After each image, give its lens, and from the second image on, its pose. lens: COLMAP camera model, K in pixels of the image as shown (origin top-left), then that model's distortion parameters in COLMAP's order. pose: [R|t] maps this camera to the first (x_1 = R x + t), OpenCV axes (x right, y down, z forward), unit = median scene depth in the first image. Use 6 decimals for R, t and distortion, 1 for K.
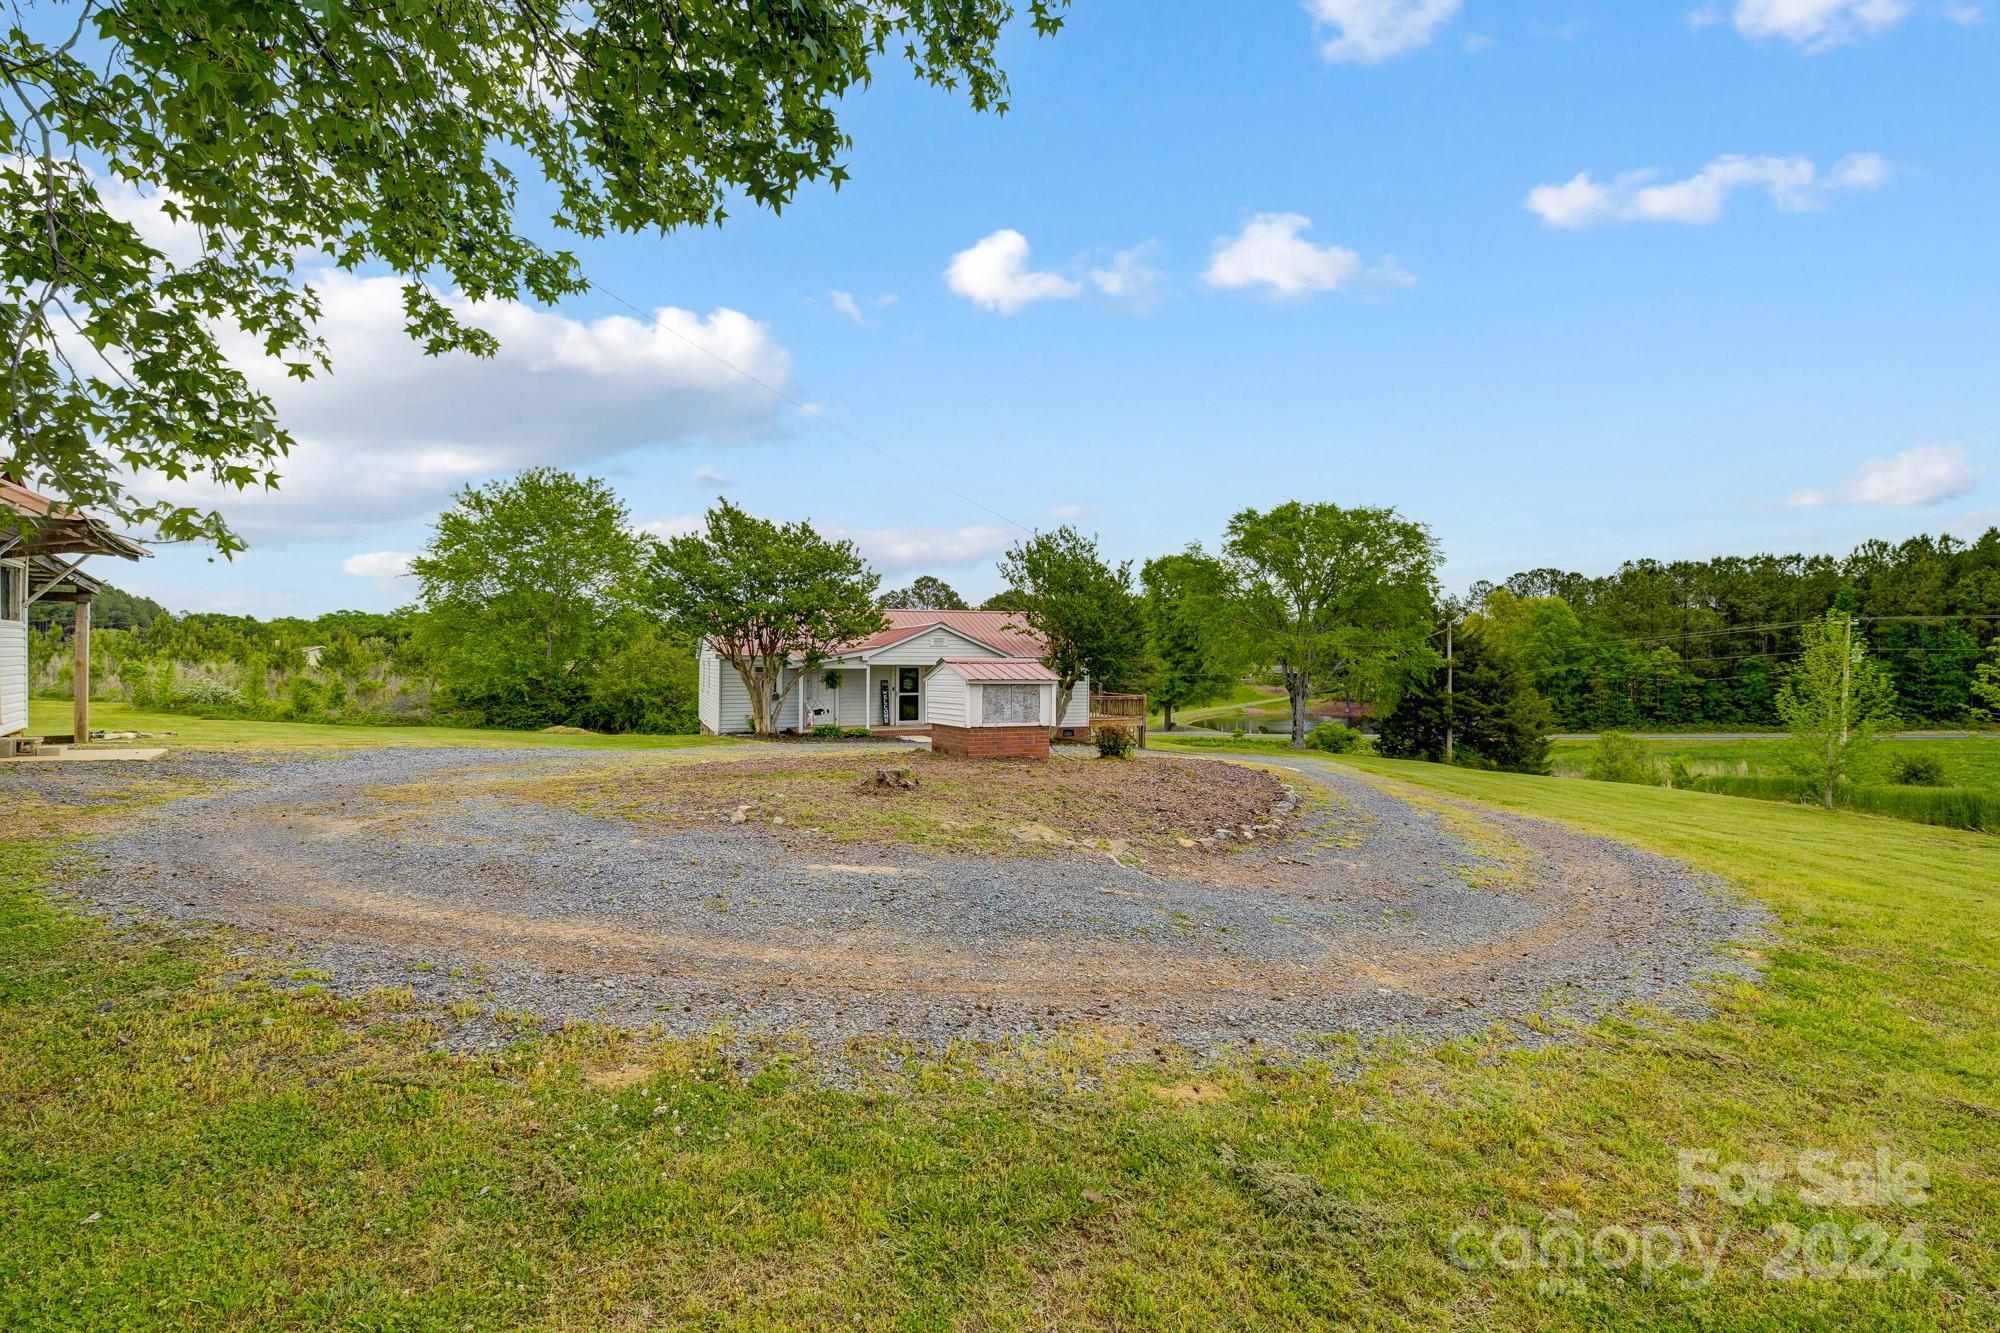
lens RADIAL K [[868.8, 0, 1005.0], [0, 868.8, 663.3], [0, 0, 1]] dist [-0.013700, -0.000448]
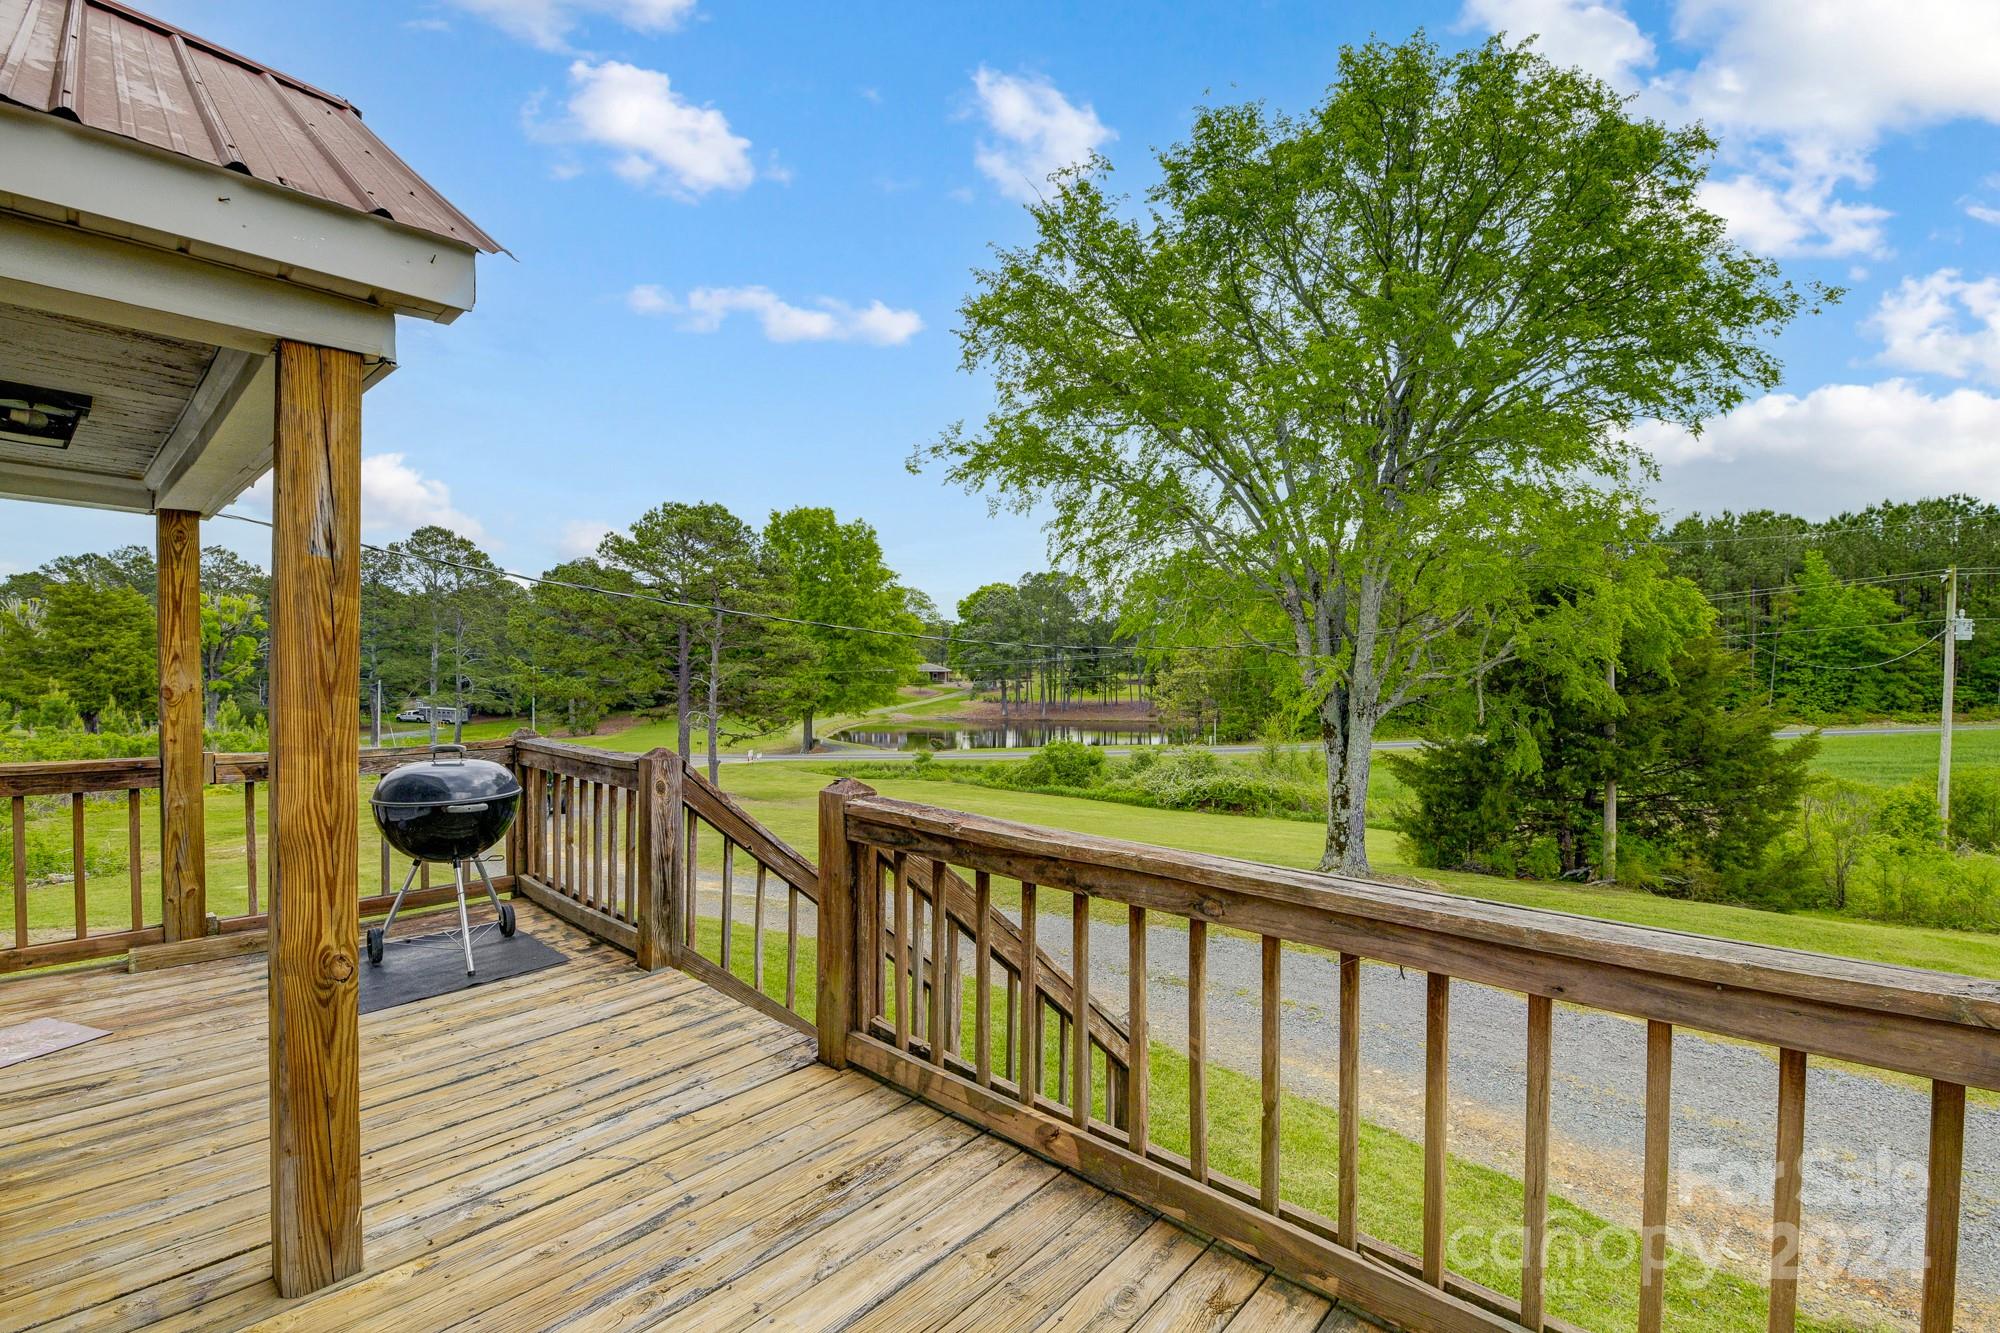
lens RADIAL K [[865.6, 0, 1015.5], [0, 865.6, 676.5], [0, 0, 1]] dist [-0.014094, 0.000094]
pose [[0.898934, -0.005506, 0.438049, 0.071931], [-0.000850, 0.999897, 0.014313, 0.016168], [-0.438083, -0.013238, 0.898837, 0.712124]]
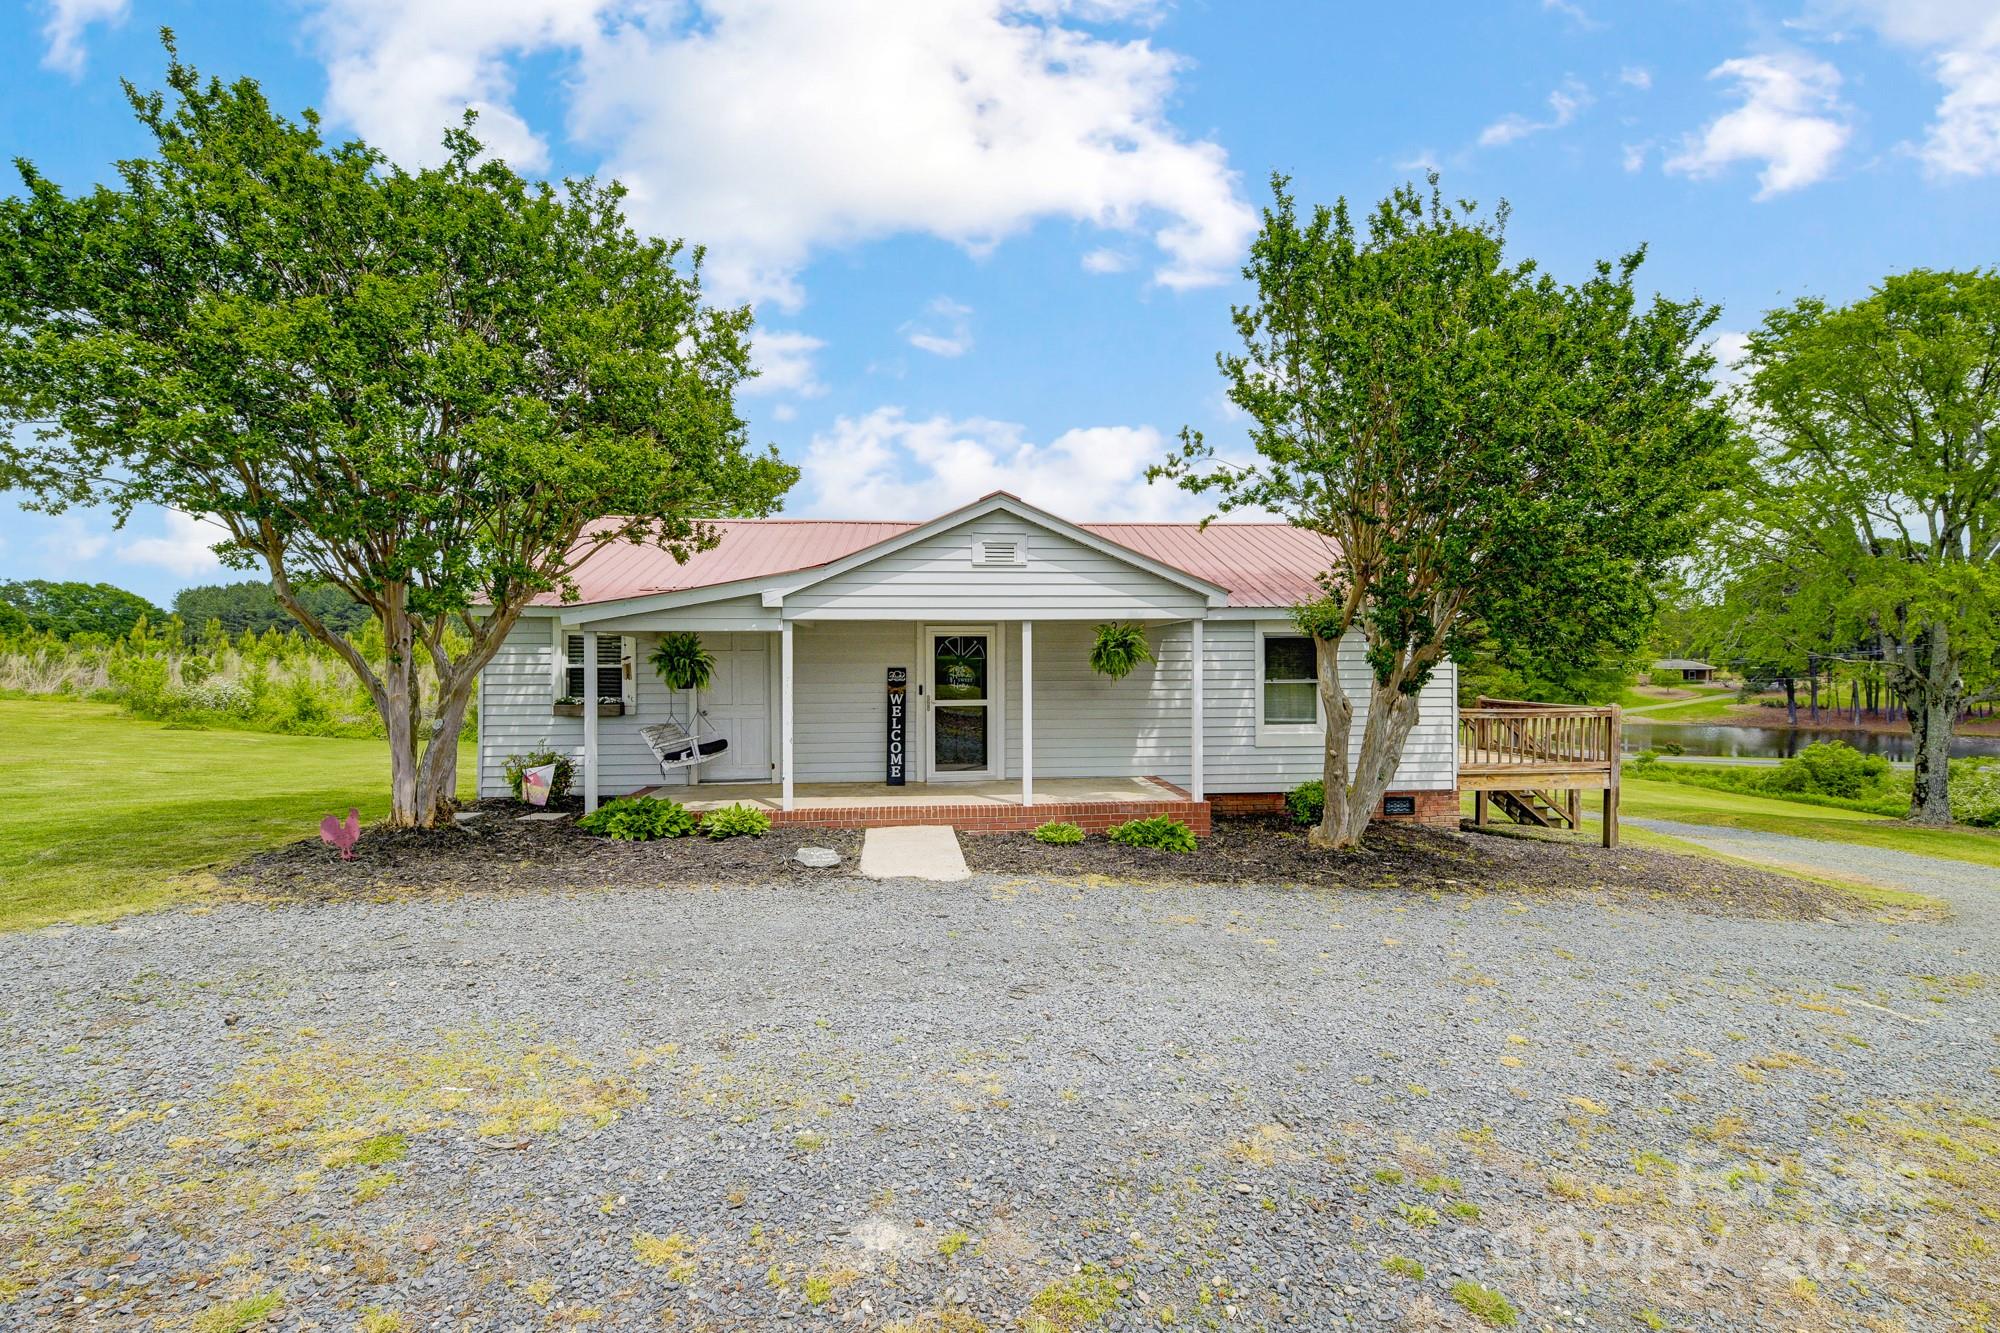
lens RADIAL K [[890.3, 0, 1004.4], [0, 890.3, 662.6], [0, 0, 1]] dist [-0.009531, -0.005370]
pose [[0.950469, -0.008667, -0.310698, 0.020653], [0.008271, 0.999962, -0.002593, 0.011595], [0.310709, -0.000106, 0.950505, 0.394126]]
